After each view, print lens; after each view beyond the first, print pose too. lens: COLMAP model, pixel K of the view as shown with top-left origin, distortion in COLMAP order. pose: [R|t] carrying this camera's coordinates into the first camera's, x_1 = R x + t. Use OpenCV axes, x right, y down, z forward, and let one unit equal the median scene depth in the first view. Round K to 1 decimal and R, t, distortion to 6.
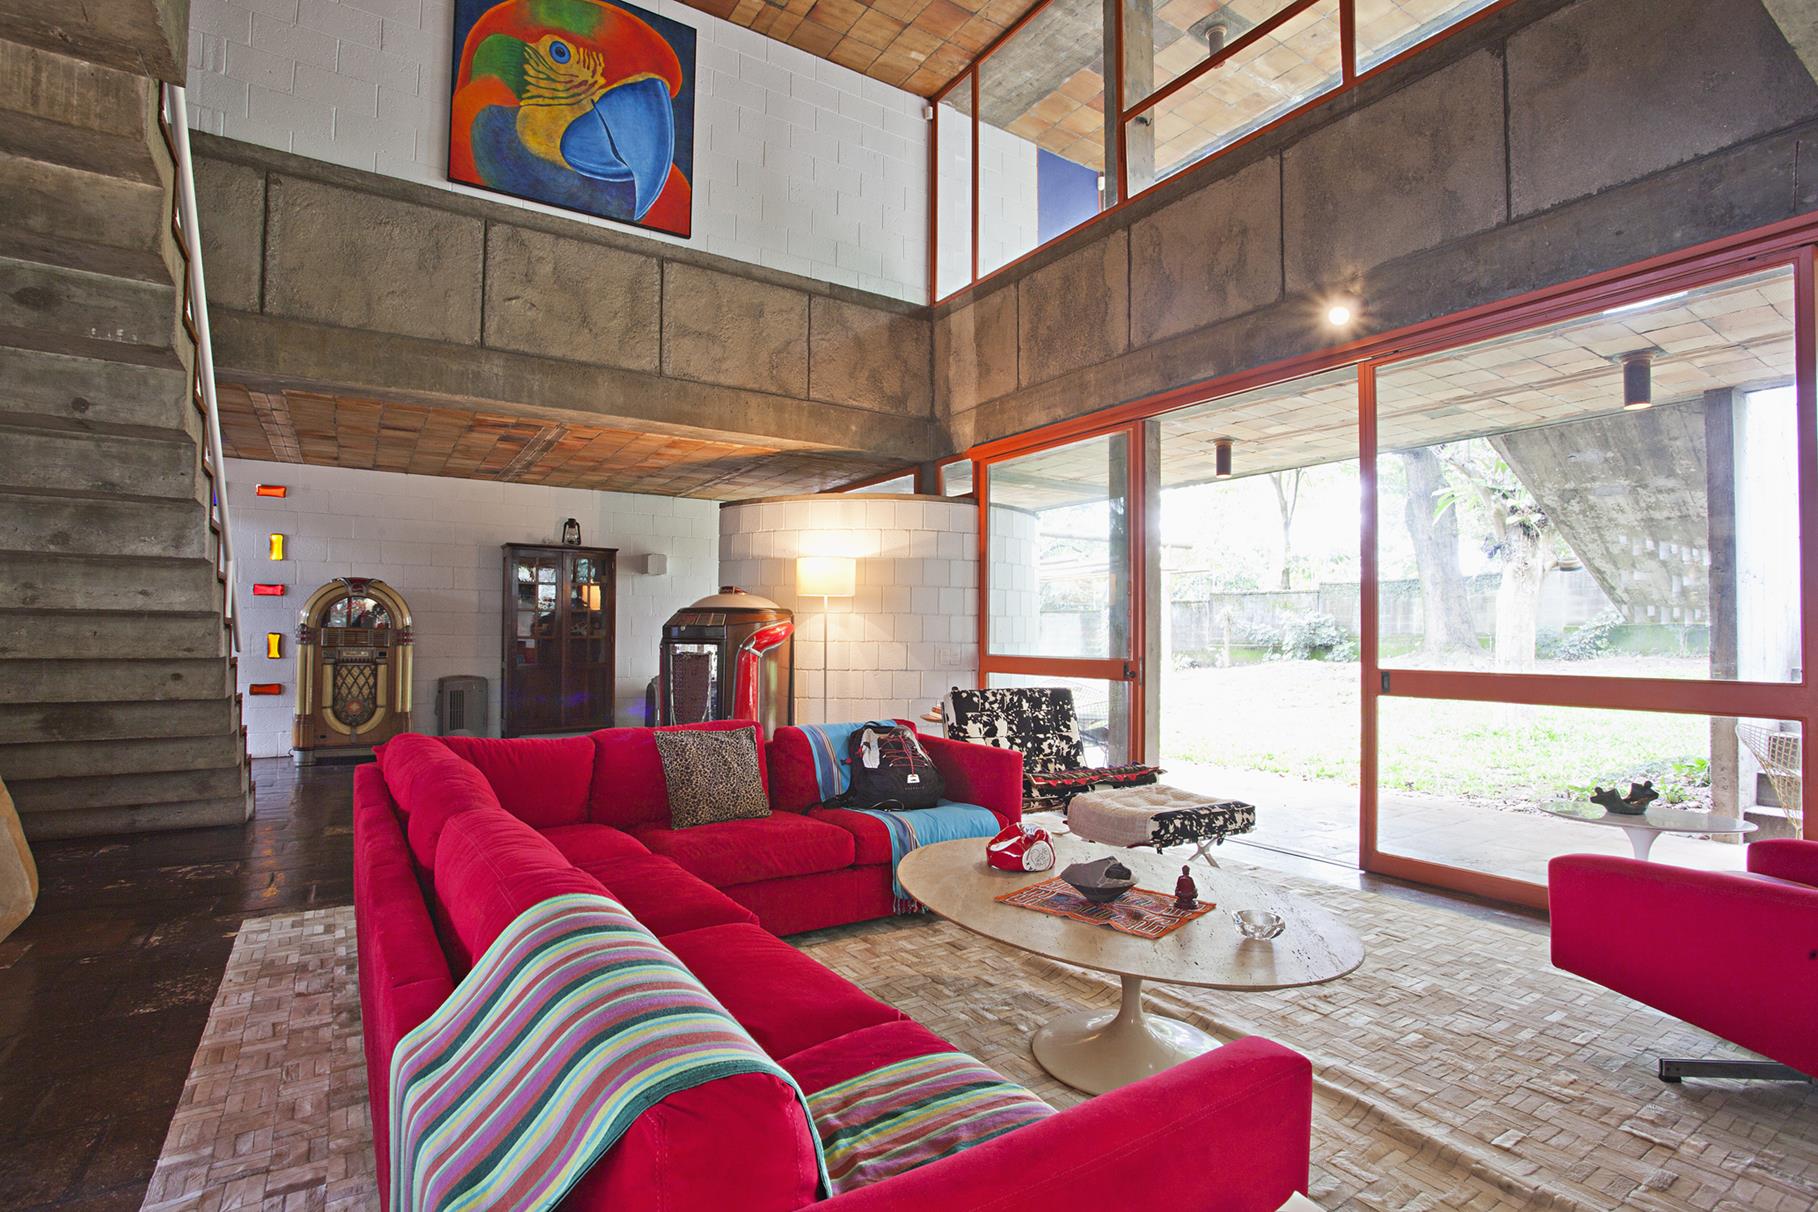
lens RADIAL K [[881.2, 0, 913.1], [0, 881.2, 607.4], [0, 0, 1]] dist [-0.016808, -0.000378]
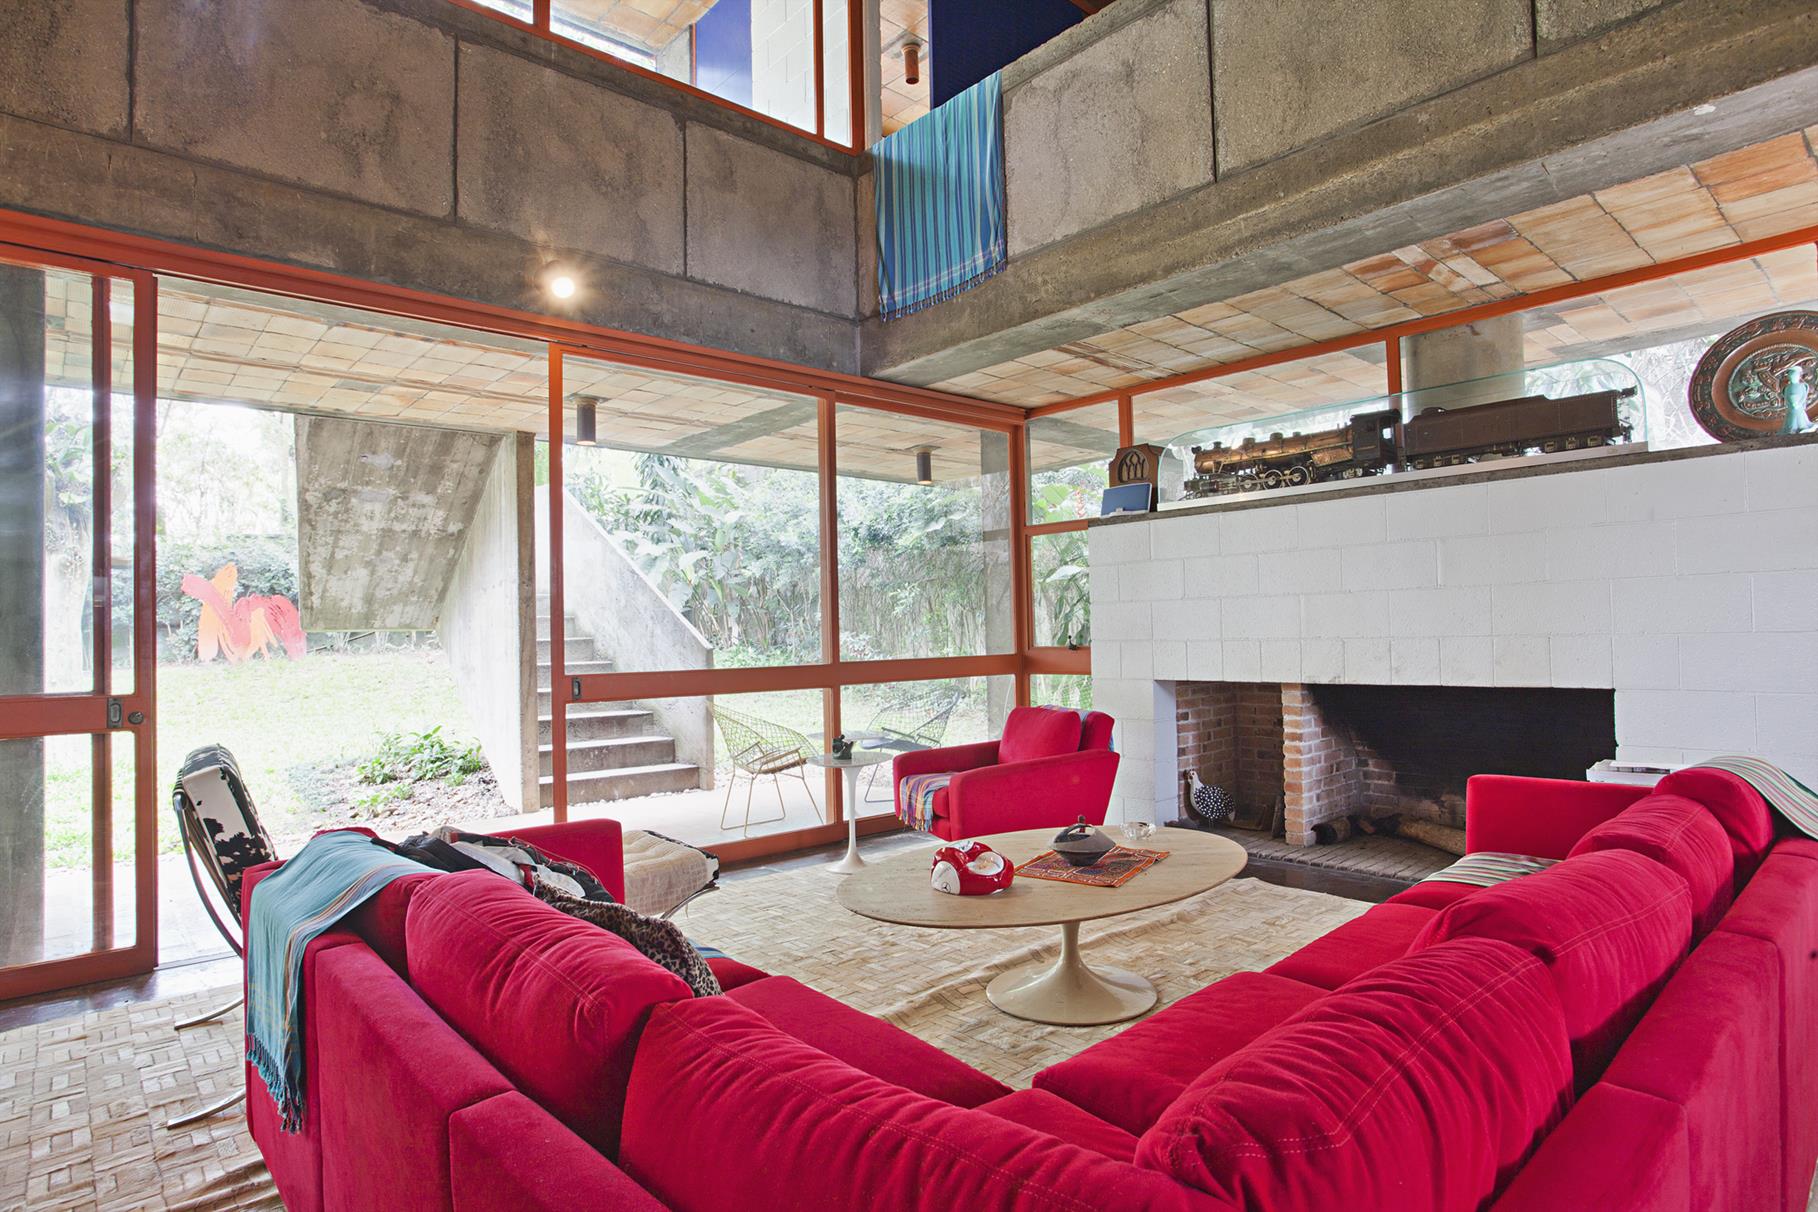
lens RADIAL K [[999.1, 0, 903.7], [0, 999.1, 608.0], [0, 0, 1]] dist [-0.044623, 0.011938]
pose [[-0.155222, 0.019412, 0.987689, -0.560282], [-0.008510, 0.999744, -0.020987, 0.016535], [-0.987843, -0.011663, -0.155017, 0.790437]]
